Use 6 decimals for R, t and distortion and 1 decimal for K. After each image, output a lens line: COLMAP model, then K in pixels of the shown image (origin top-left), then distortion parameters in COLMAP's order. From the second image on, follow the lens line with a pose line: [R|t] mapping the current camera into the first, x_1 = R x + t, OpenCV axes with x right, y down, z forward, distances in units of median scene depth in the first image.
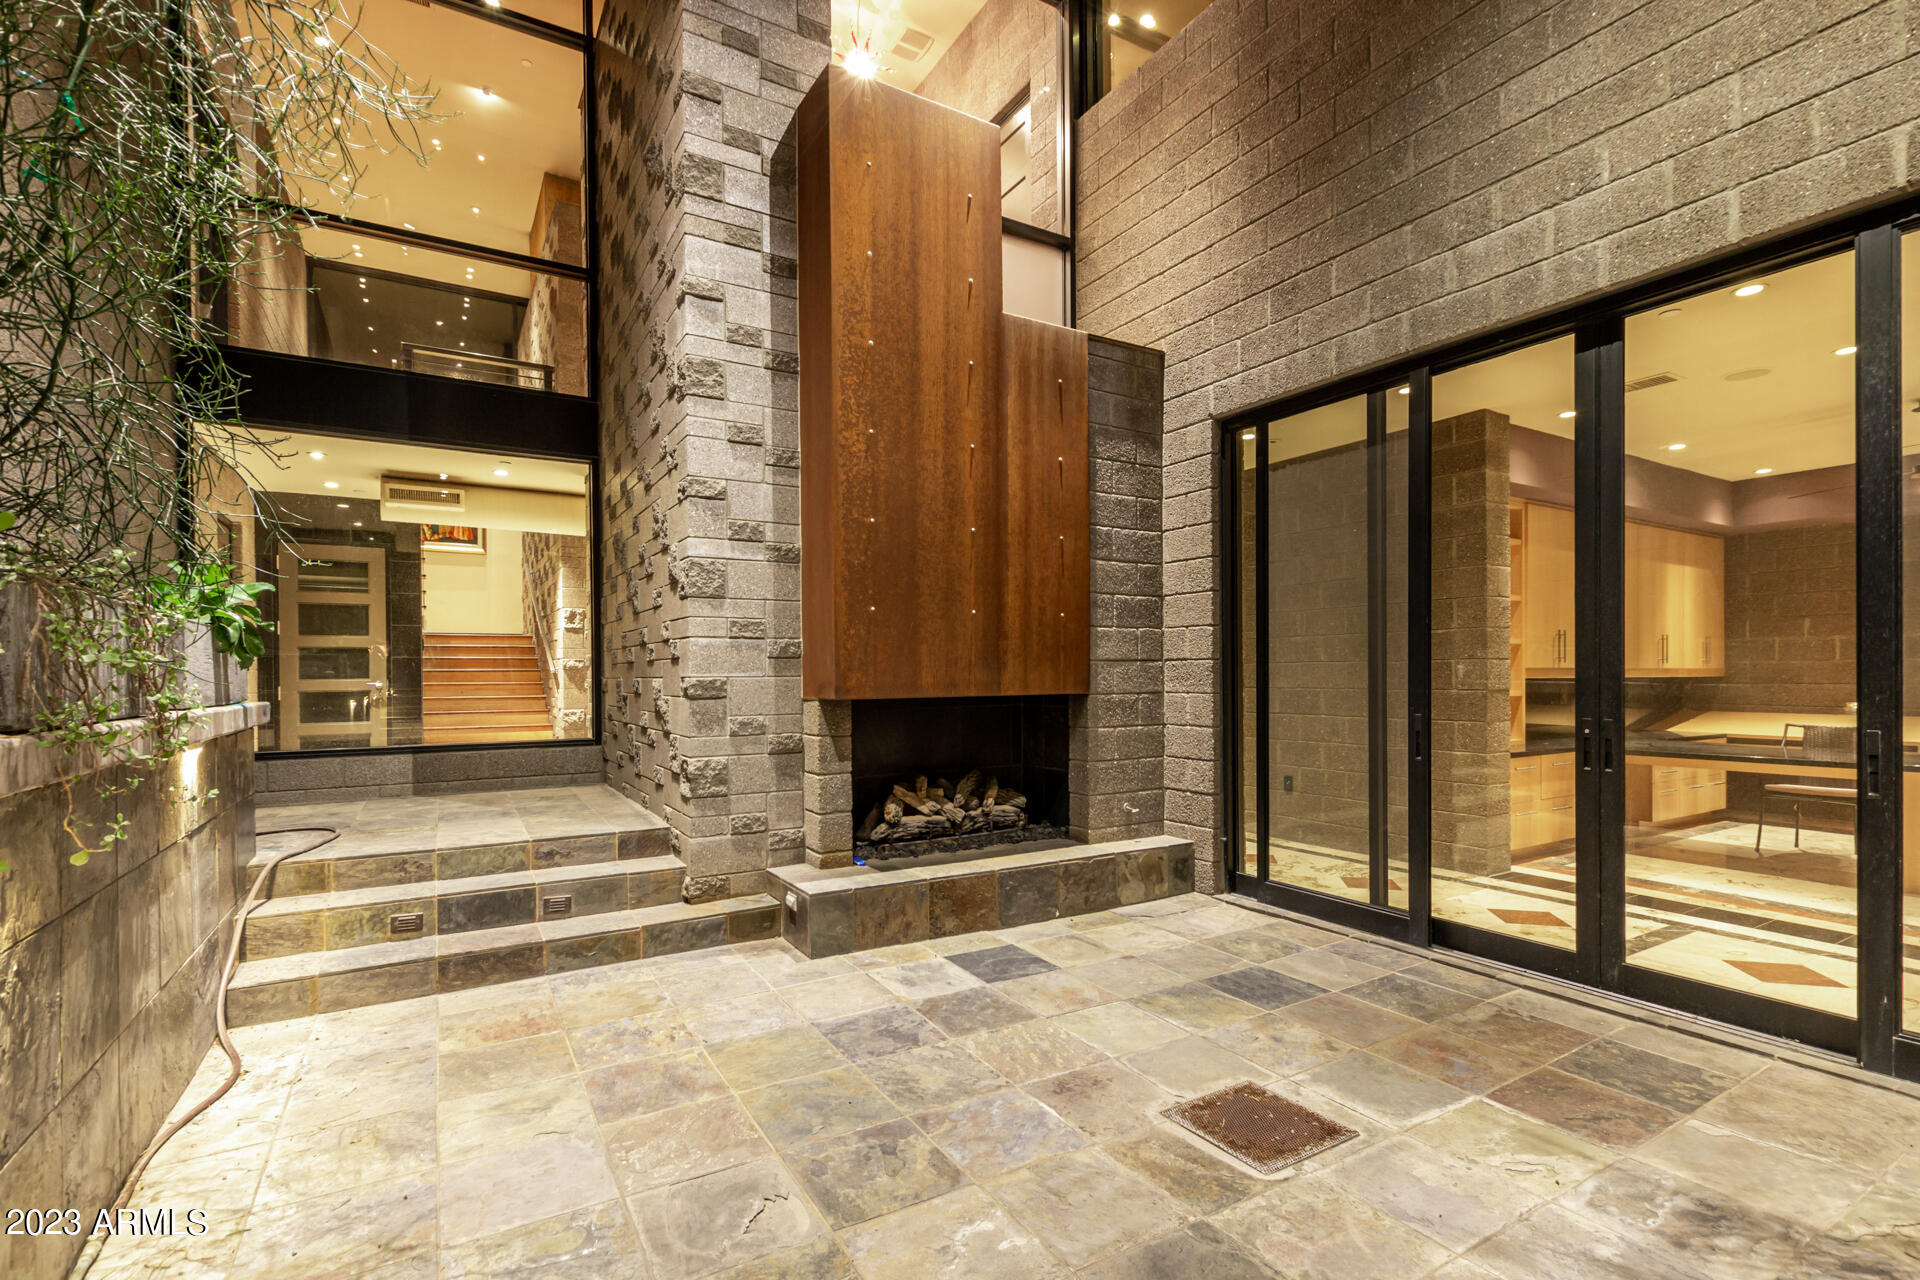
lens RADIAL K [[884.5, 0, 976.3], [0, 884.5, 684.2], [0, 0, 1]] dist [0.004868, -0.002054]
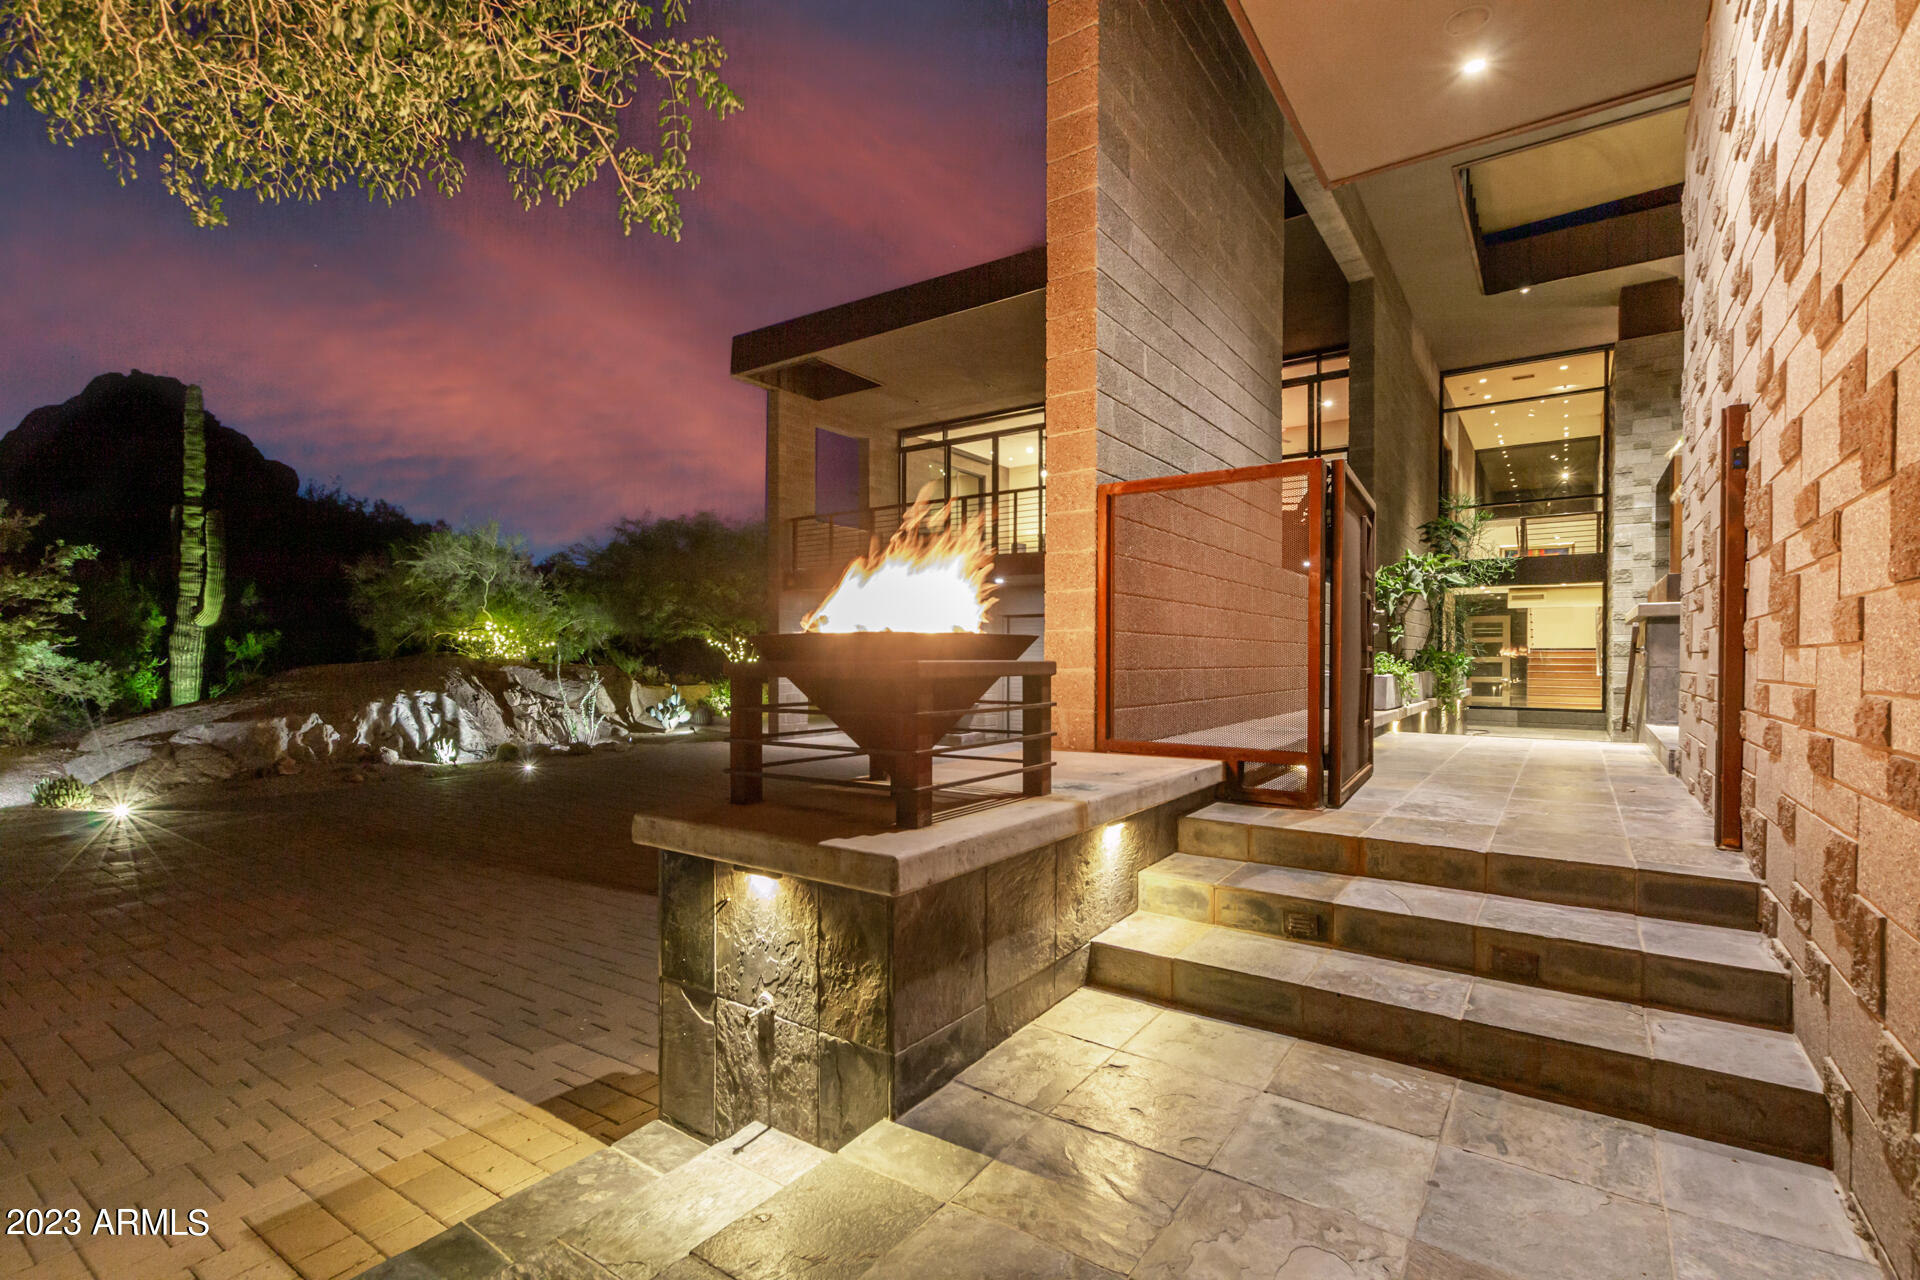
lens RADIAL K [[884.5, 0, 968.5], [0, 884.5, 655.5], [0, 0, 1]] dist [0.004868, -0.002054]
pose [[0.412717, 0.014596, -0.910742, 1.282403], [-0.019690, 0.999781, 0.007100, -0.080072], [0.910646, 0.015002, 0.412914, -1.854102]]
